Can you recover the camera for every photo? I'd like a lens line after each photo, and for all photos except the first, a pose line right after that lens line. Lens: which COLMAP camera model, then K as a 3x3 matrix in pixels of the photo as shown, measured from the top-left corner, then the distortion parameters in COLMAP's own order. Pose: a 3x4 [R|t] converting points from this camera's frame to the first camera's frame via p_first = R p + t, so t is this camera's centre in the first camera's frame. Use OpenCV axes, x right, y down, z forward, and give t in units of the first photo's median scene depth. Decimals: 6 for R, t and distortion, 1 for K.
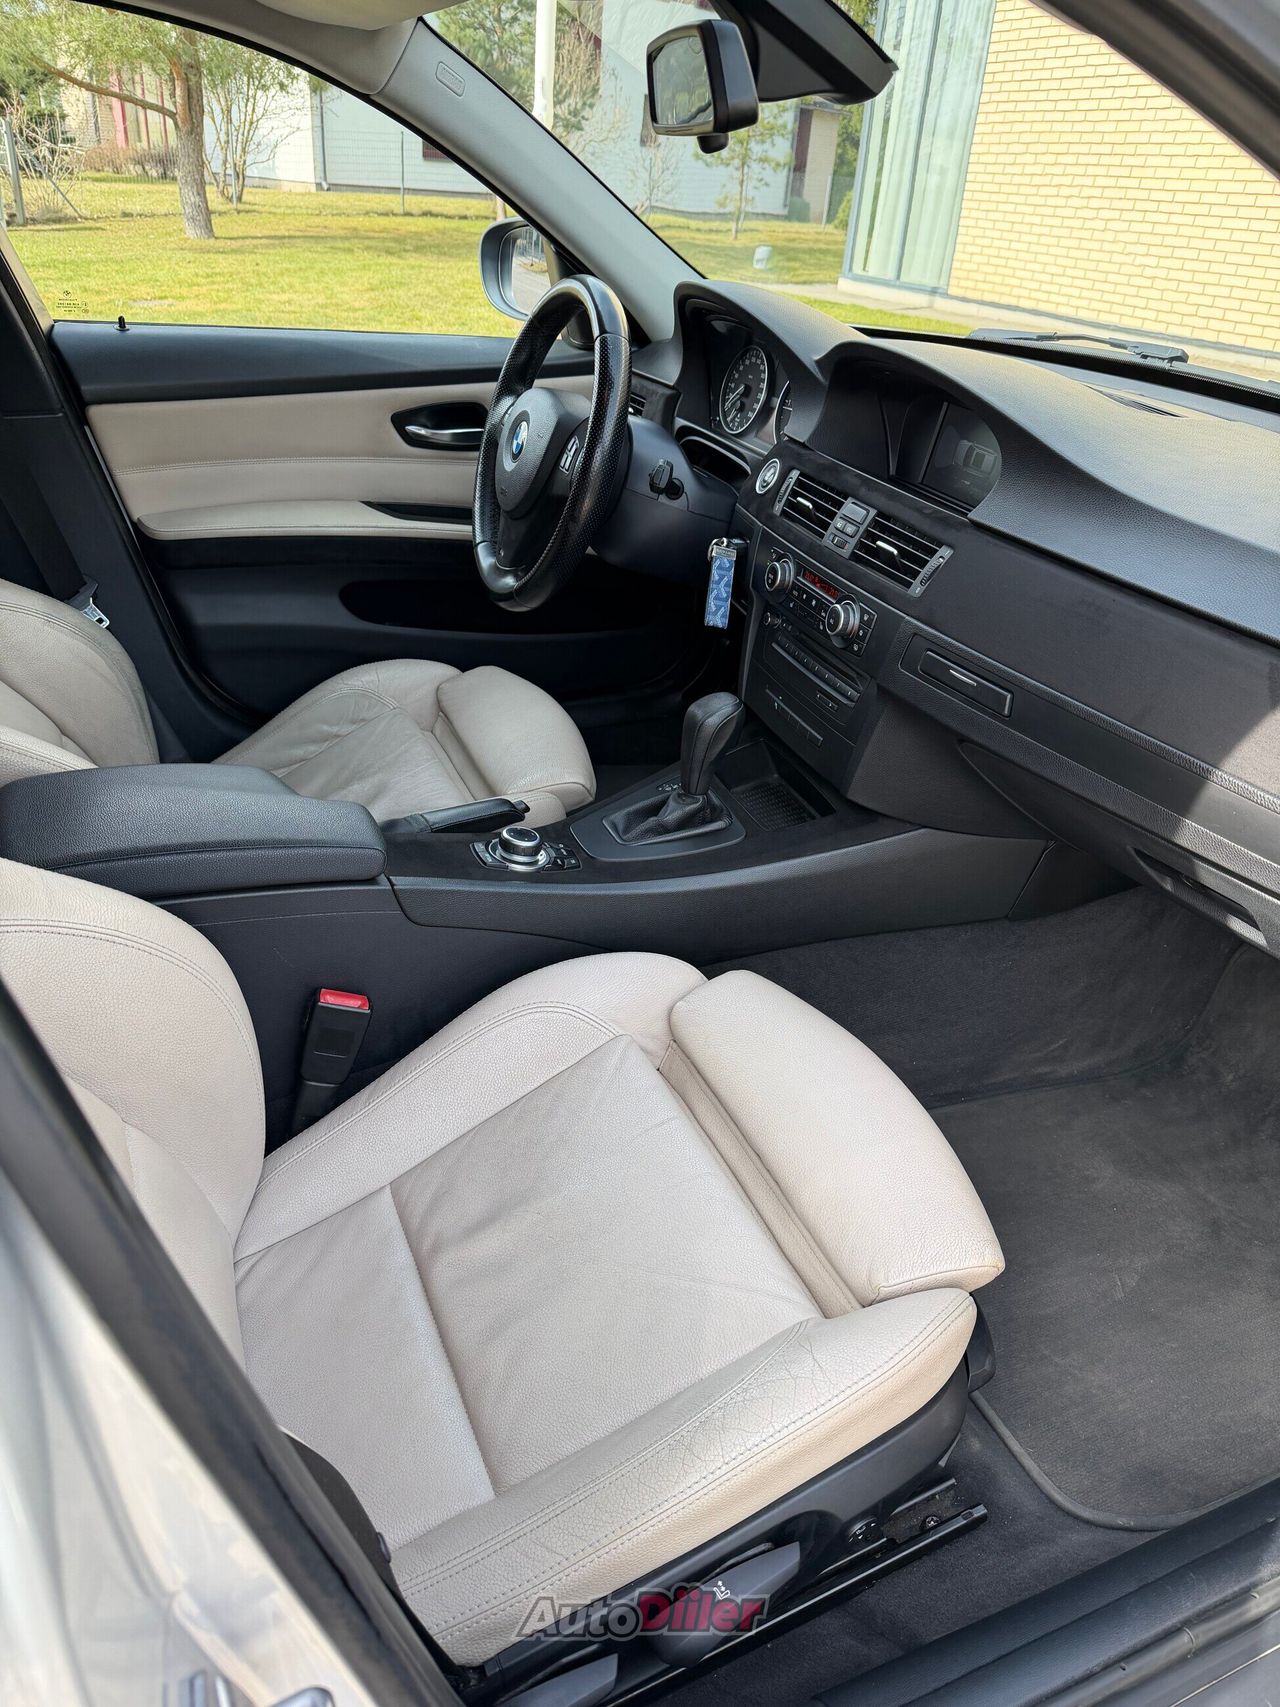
lens RADIAL K [[1196.6, 0, 637.7], [0, 1196.6, 863.3], [0, 0, 1]] dist [0.032804, -0.040783]
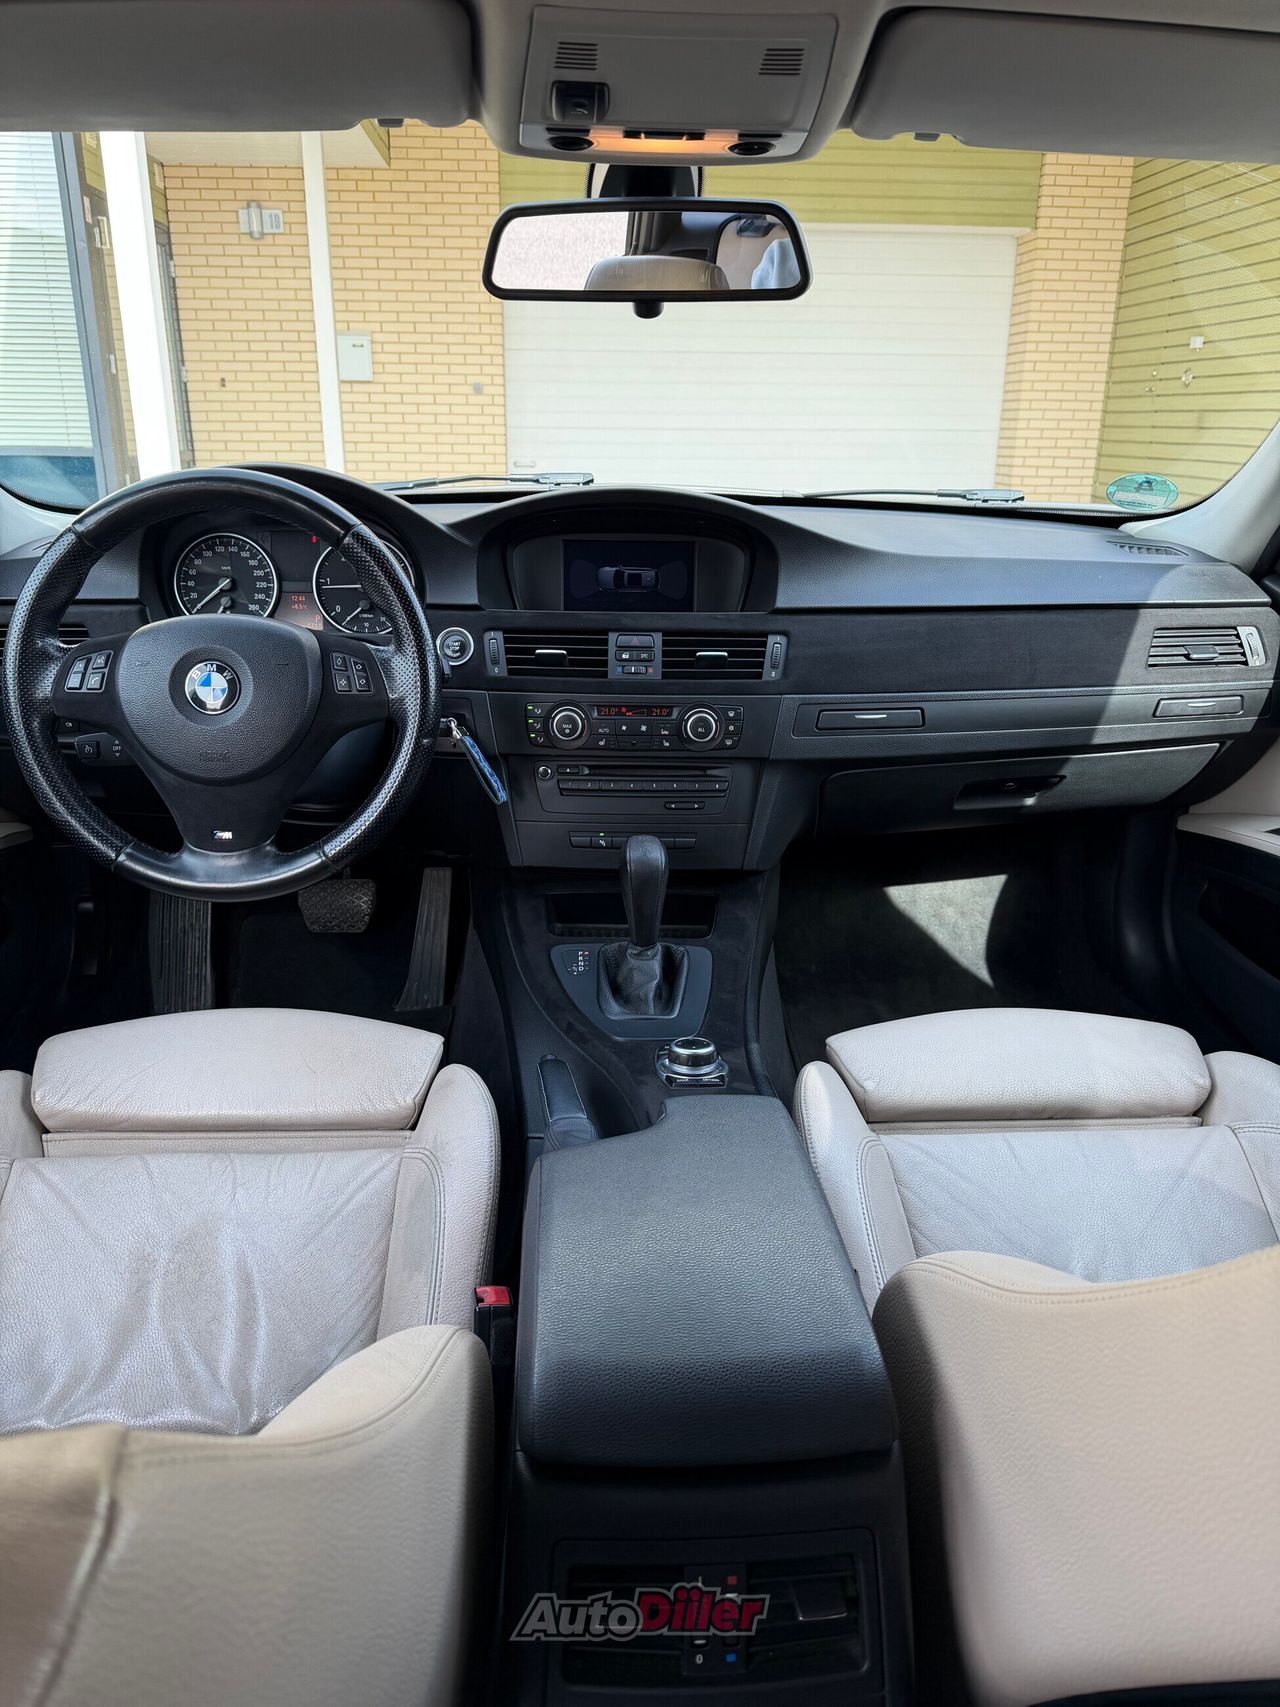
lens RADIAL K [[1185.9, 0, 637.9], [0, 1185.9, 879.1], [0, 0, 1]] dist [0.098124, -0.138704]
pose [[0.330614, -0.397500, 0.855972, -0.811109], [0.475226, 0.853718, 0.212900, -0.328860], [-0.815386, 0.336392, 0.471153, 0.547399]]
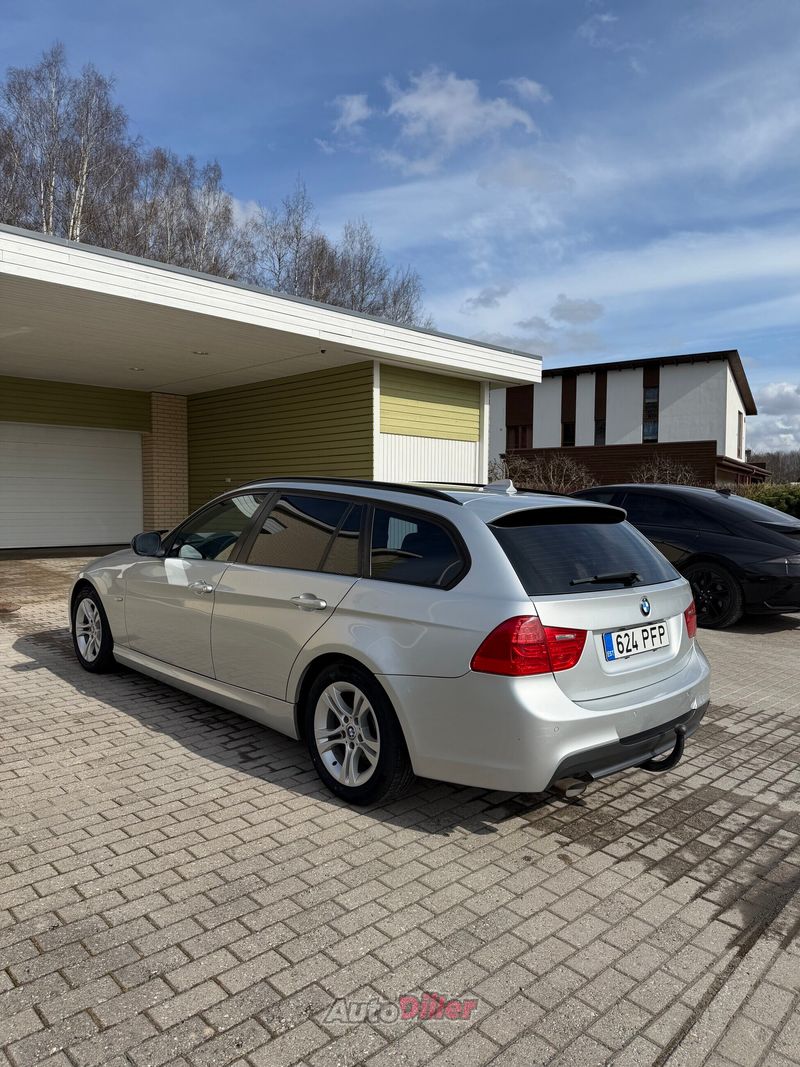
lens RADIAL K [[748.0, 0, 398.5], [0, 748.0, 539.6], [0, 0, 1]] dist [0.032804, -0.040783]
pose [[-0.363421, -0.121260, 0.923700, -3.880463], [0.427710, 0.859110, 0.281060, -1.242380], [-0.827641, 0.497219, -0.260355, 1.395462]]
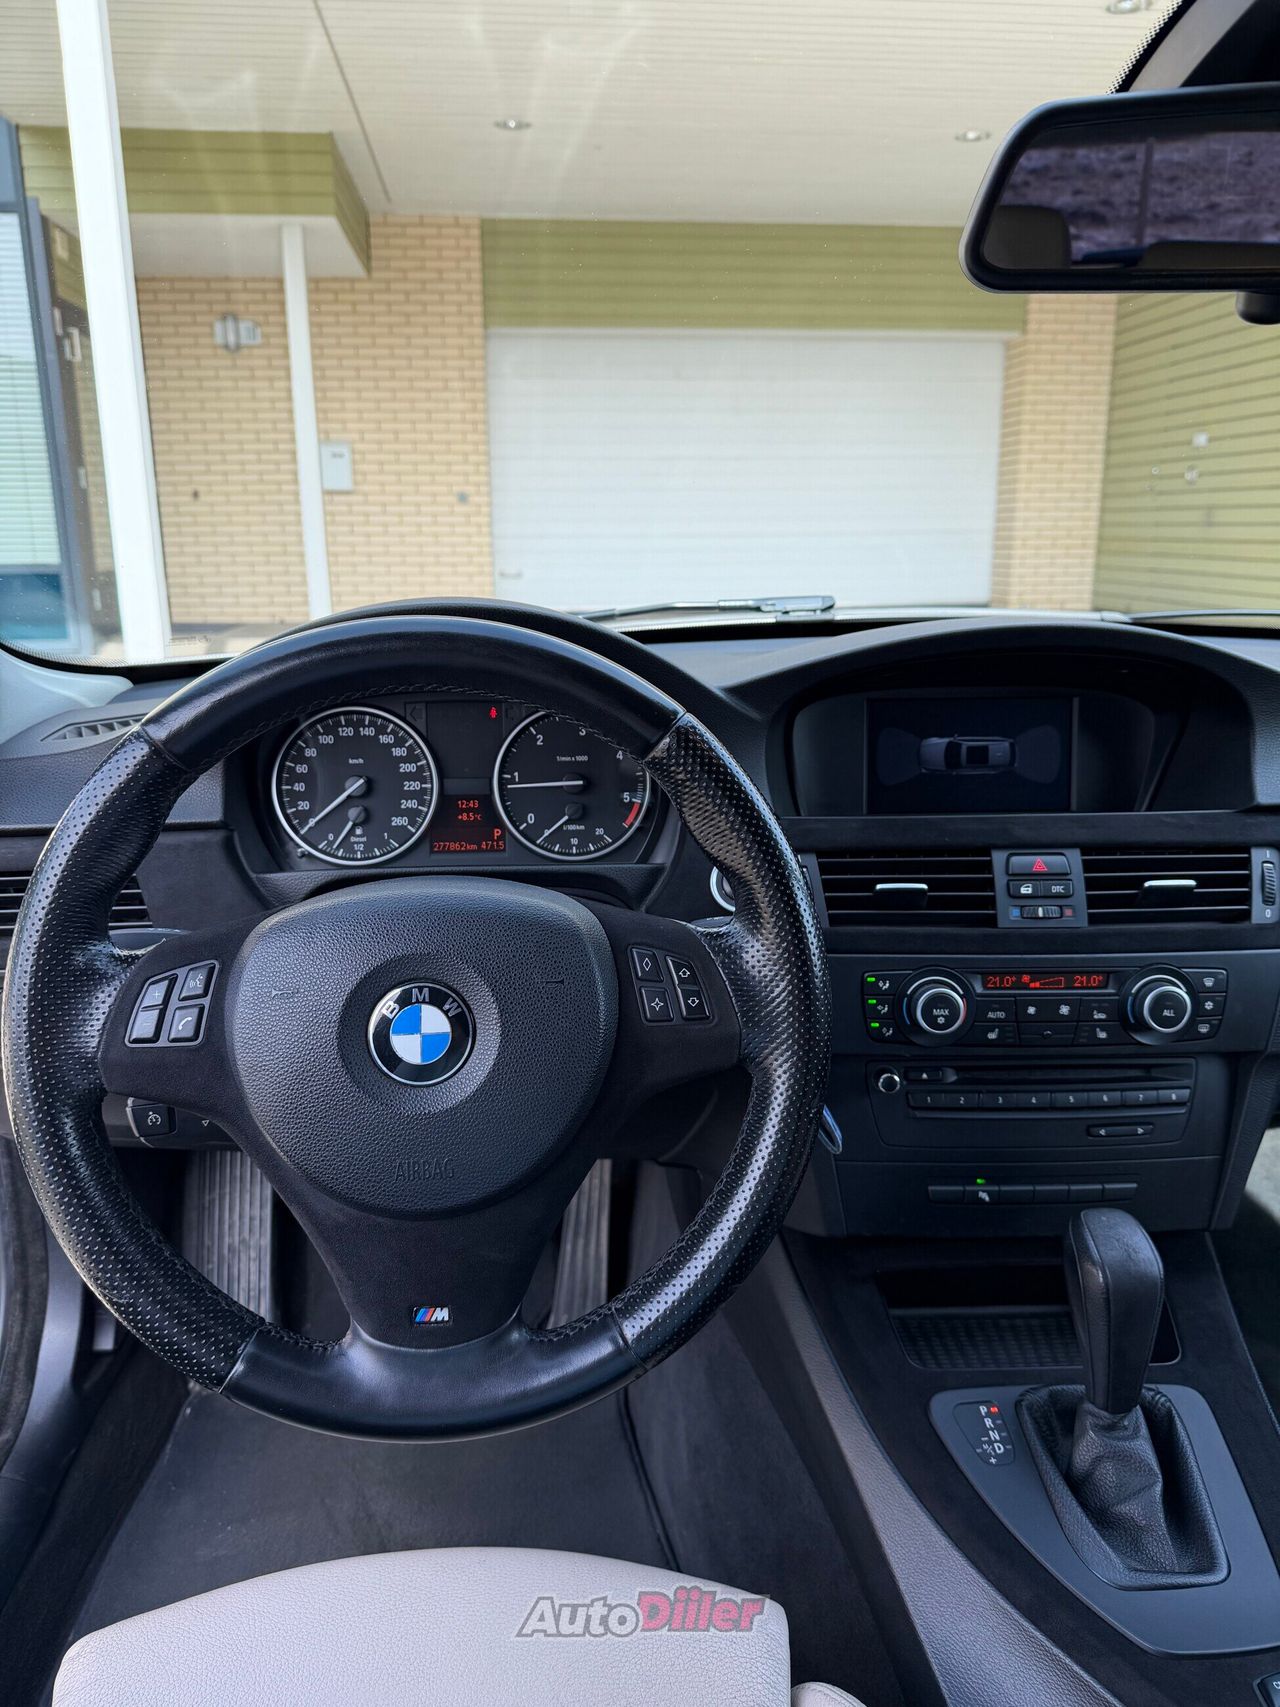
lens RADIAL K [[1208.1, 0, 640.0], [0, 1208.1, 853.5], [0, 0, 1]] dist [0.123850, -0.247088]
pose [[0.292219, -0.315475, 0.902820, -0.478236], [0.492930, 0.858651, 0.140493, -0.489160], [-0.819529, 0.403973, 0.406421, 0.882483]]
